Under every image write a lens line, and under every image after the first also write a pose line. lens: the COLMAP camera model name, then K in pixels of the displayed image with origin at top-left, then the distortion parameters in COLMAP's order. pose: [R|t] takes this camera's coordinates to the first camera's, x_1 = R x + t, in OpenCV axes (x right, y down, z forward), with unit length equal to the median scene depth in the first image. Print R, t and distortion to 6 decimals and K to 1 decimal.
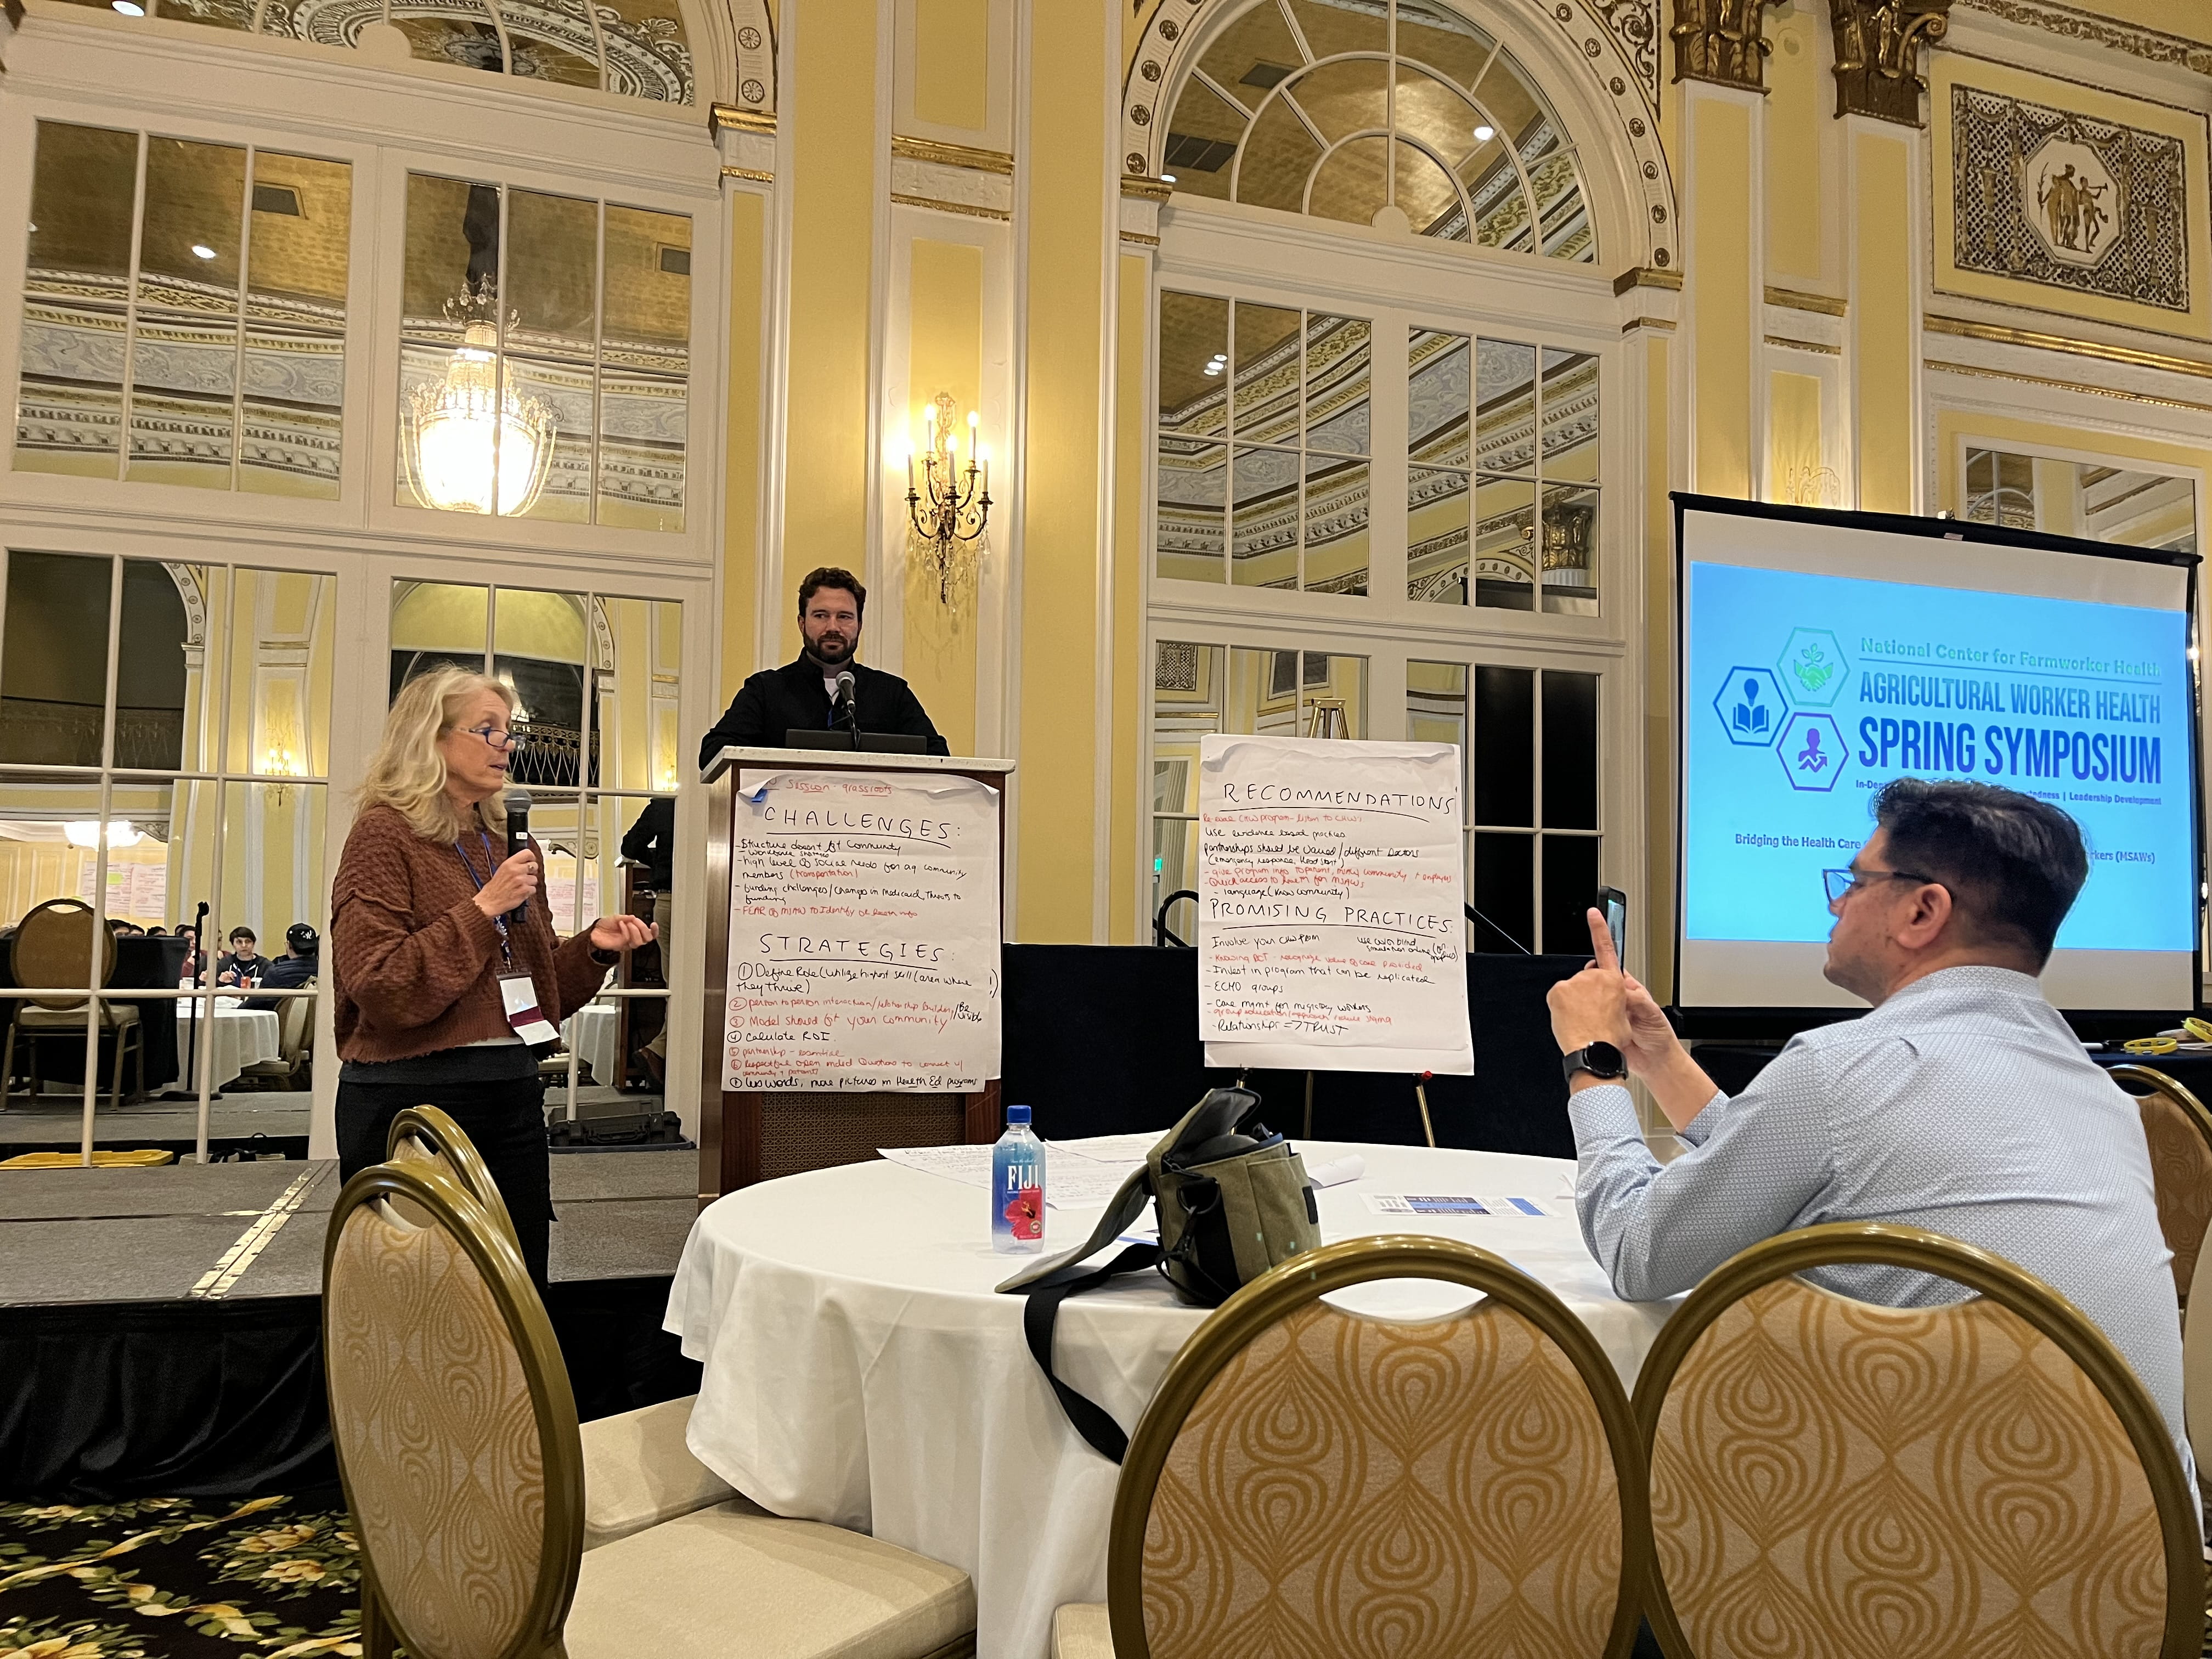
lens RADIAL K [[1690.5, 0, 1100.7], [0, 1690.5, 834.0], [0, 0, 1]] dist [0.070571, -0.121749]
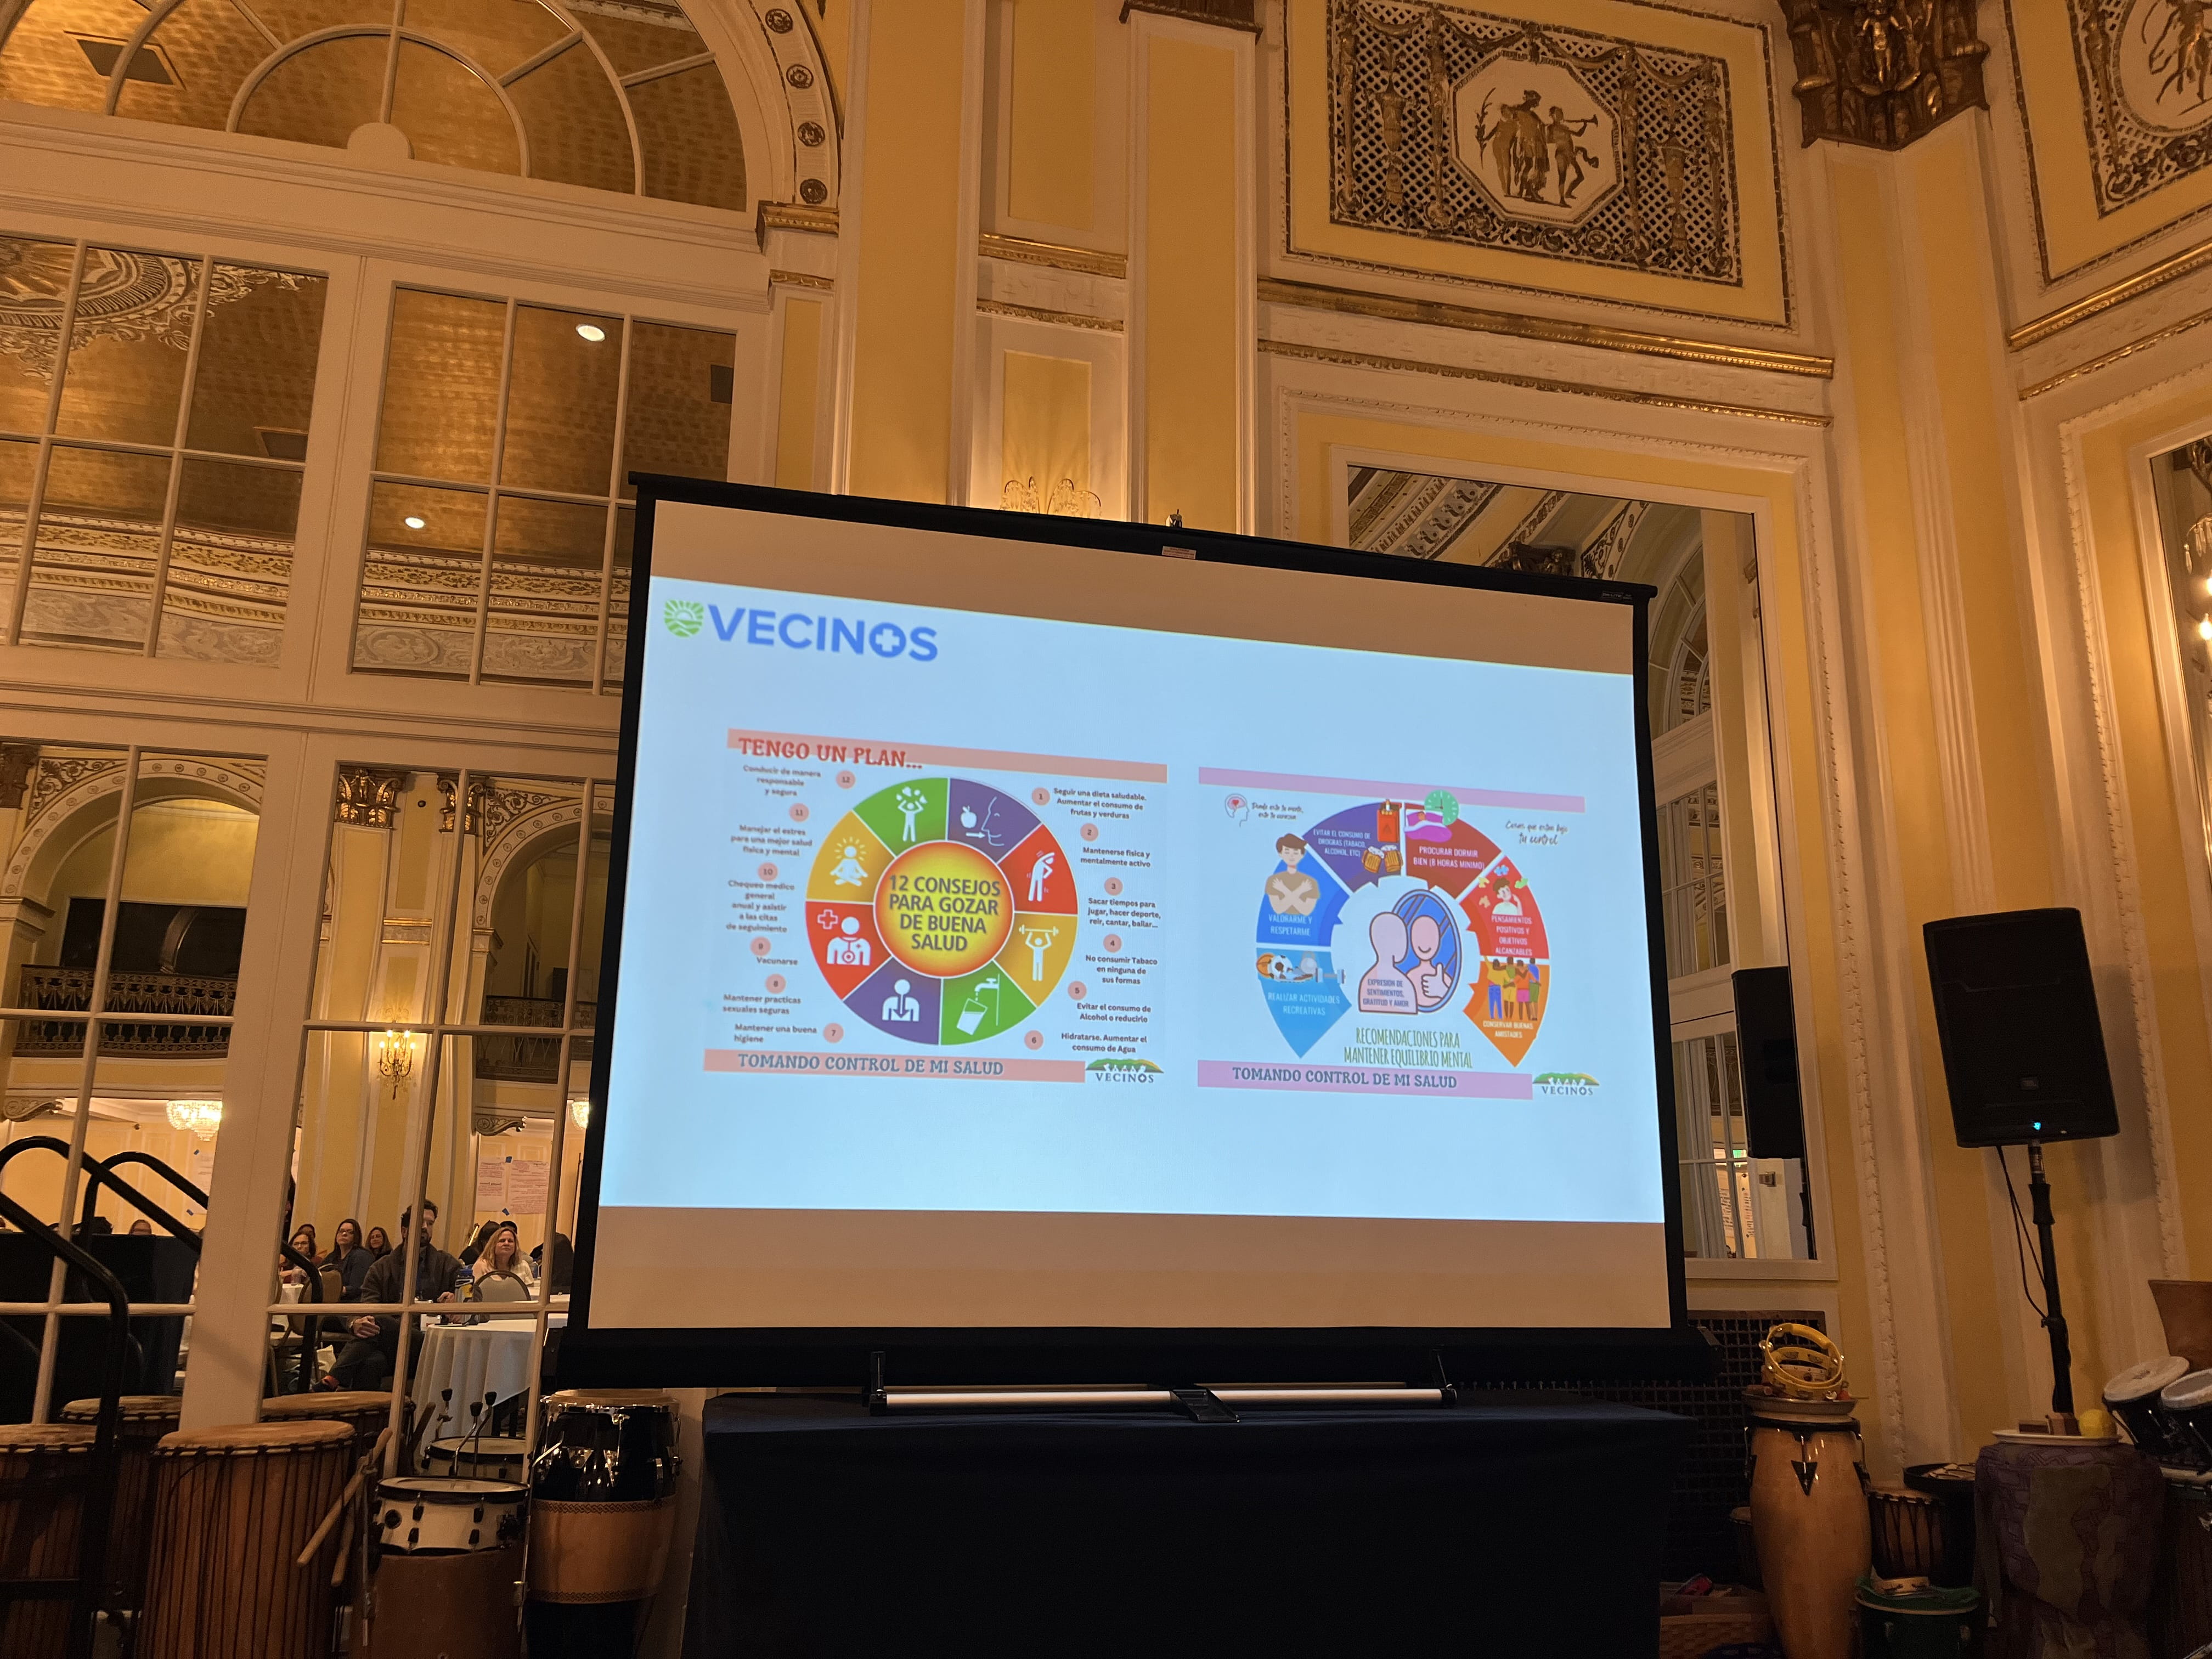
lens RADIAL K [[1669.7, 0, 1106.0], [0, 1669.7, 829.5], [0, 0, 1]] dist [0.093383, -0.132454]
pose [[0.996095, -0.020621, -0.085850, 0.506892], [0.005824, 0.985573, -0.169149, 0.033081], [0.088100, 0.167988, 0.981844, 0.386447]]
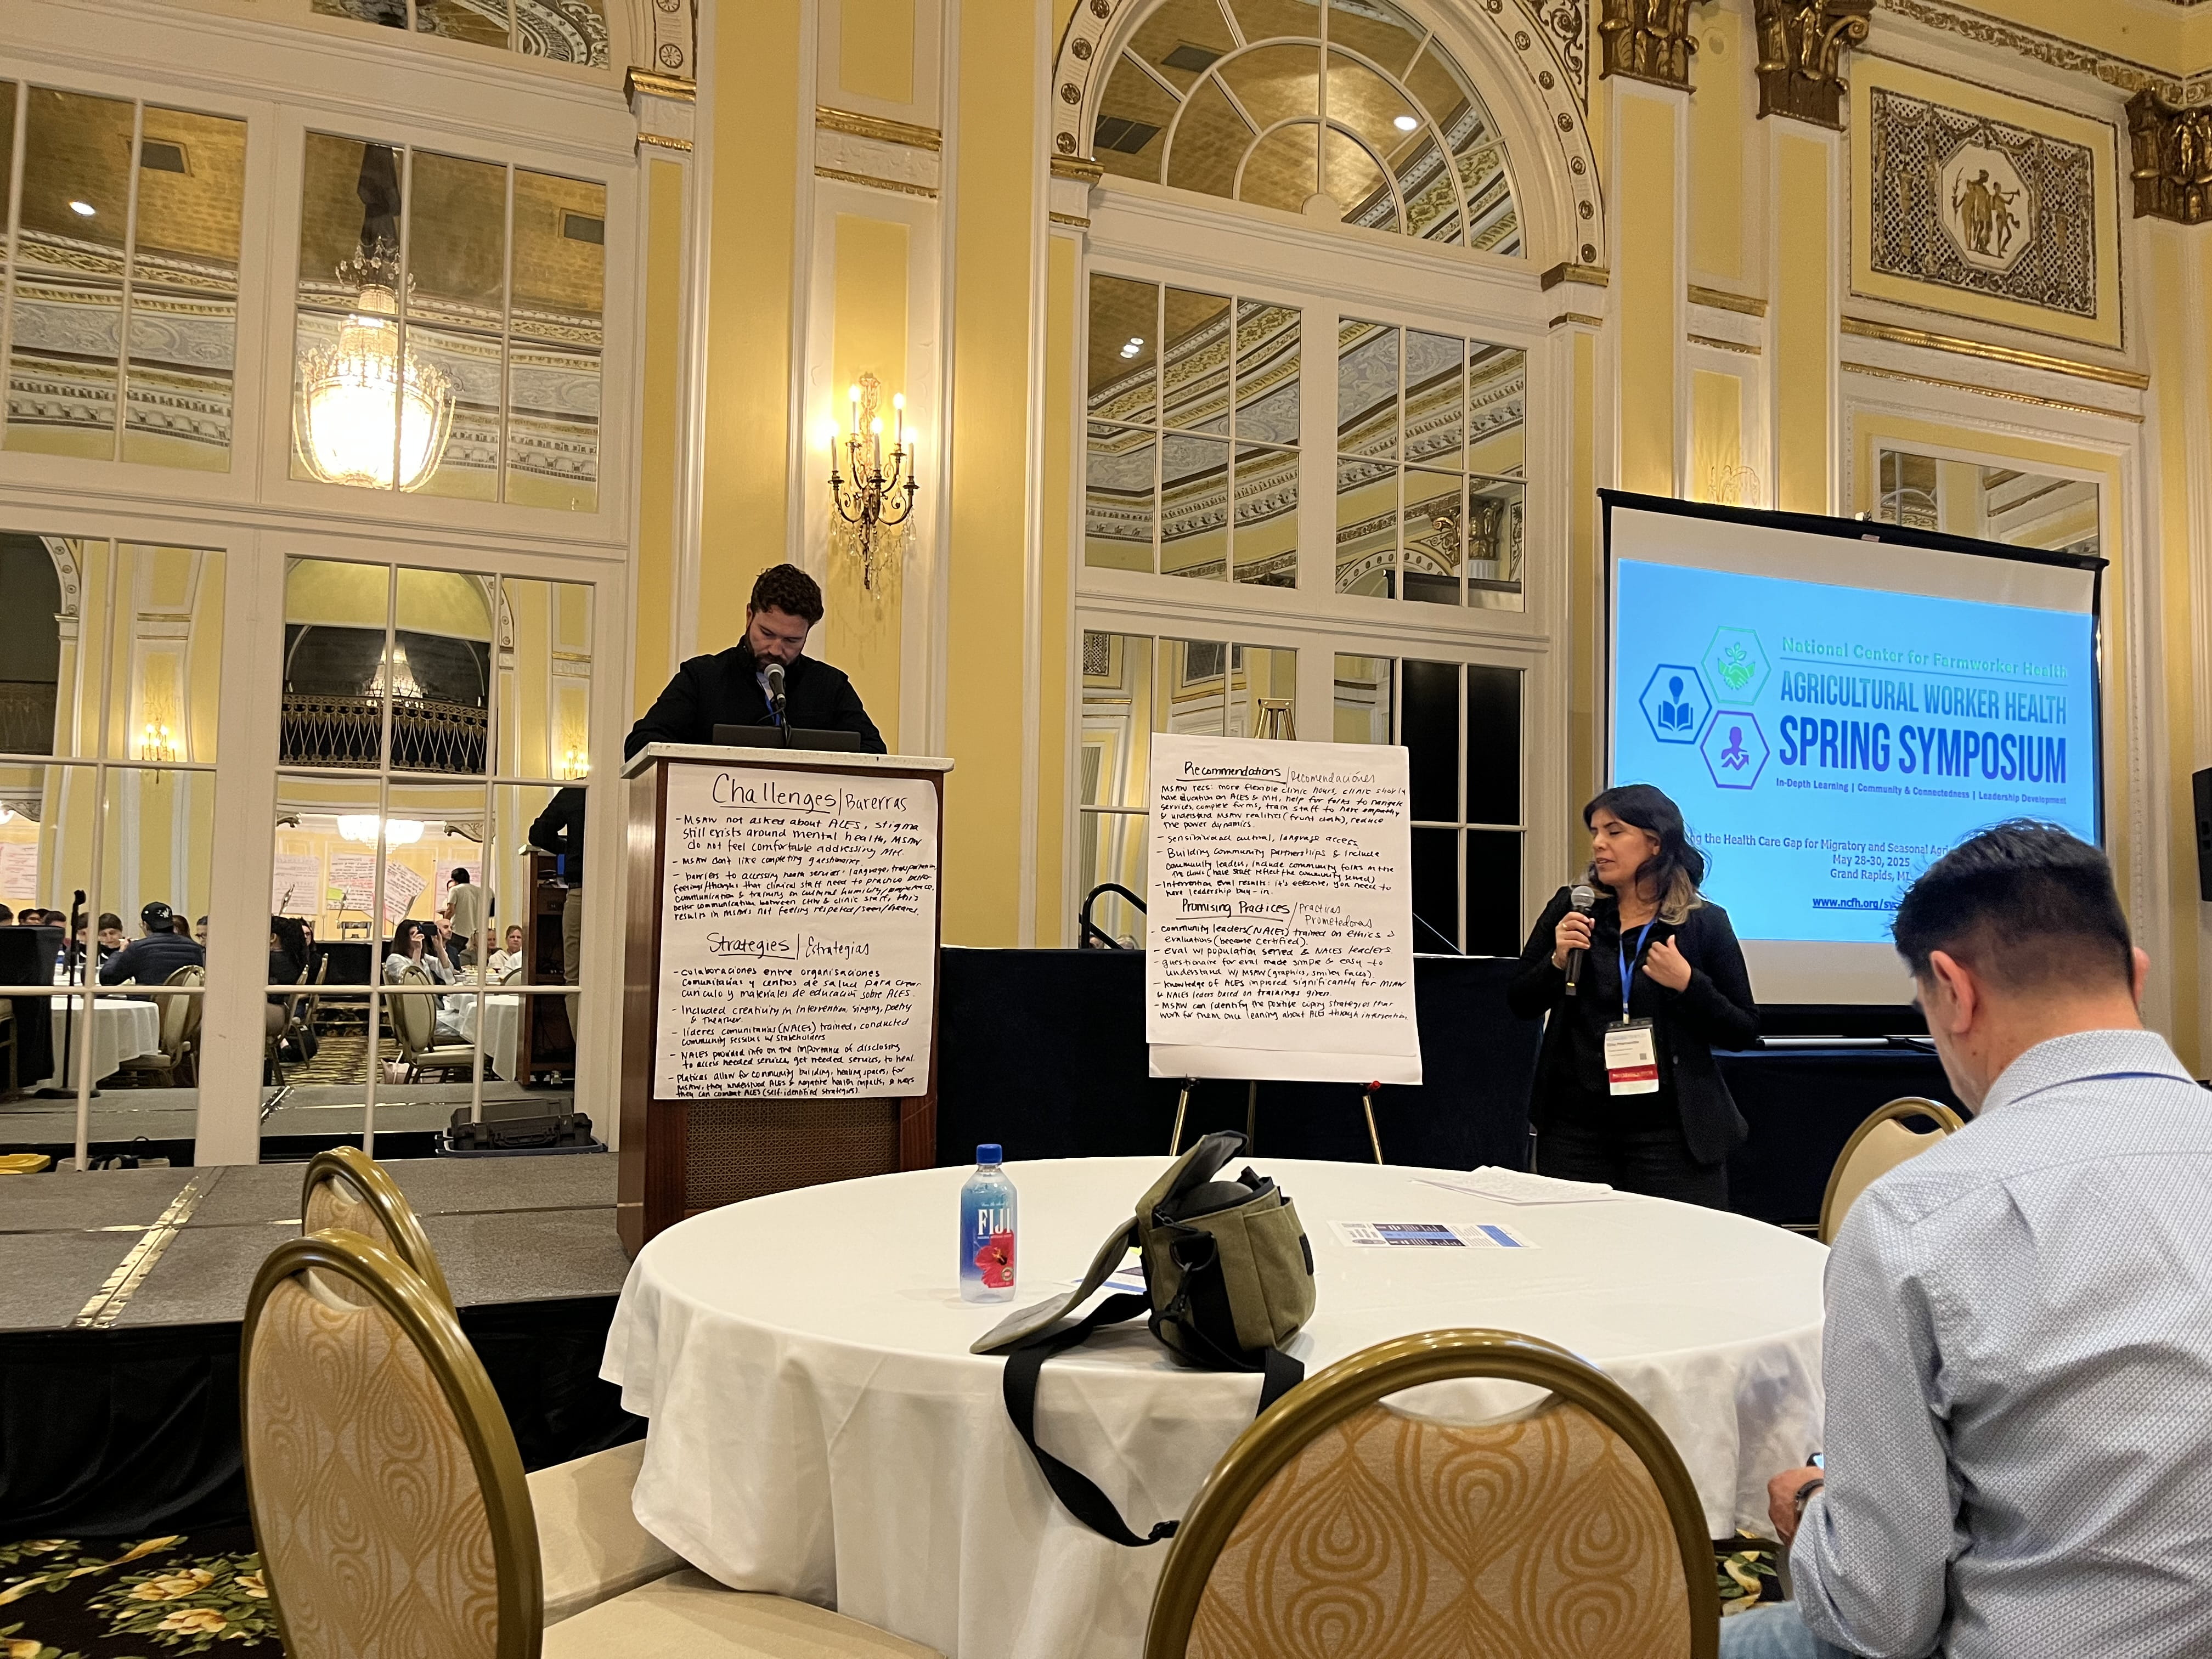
lens RADIAL K [[1693.2, 0, 1106.0], [0, 1693.2, 829.5], [0, 0, 1]] dist [0.070031, -0.119132]
pose [[0.998266, 0.006627, 0.058489, -0.010097], [-0.007078, 0.999947, 0.007504, -0.005486], [-0.058437, -0.007904, 0.998260, 0.013571]]
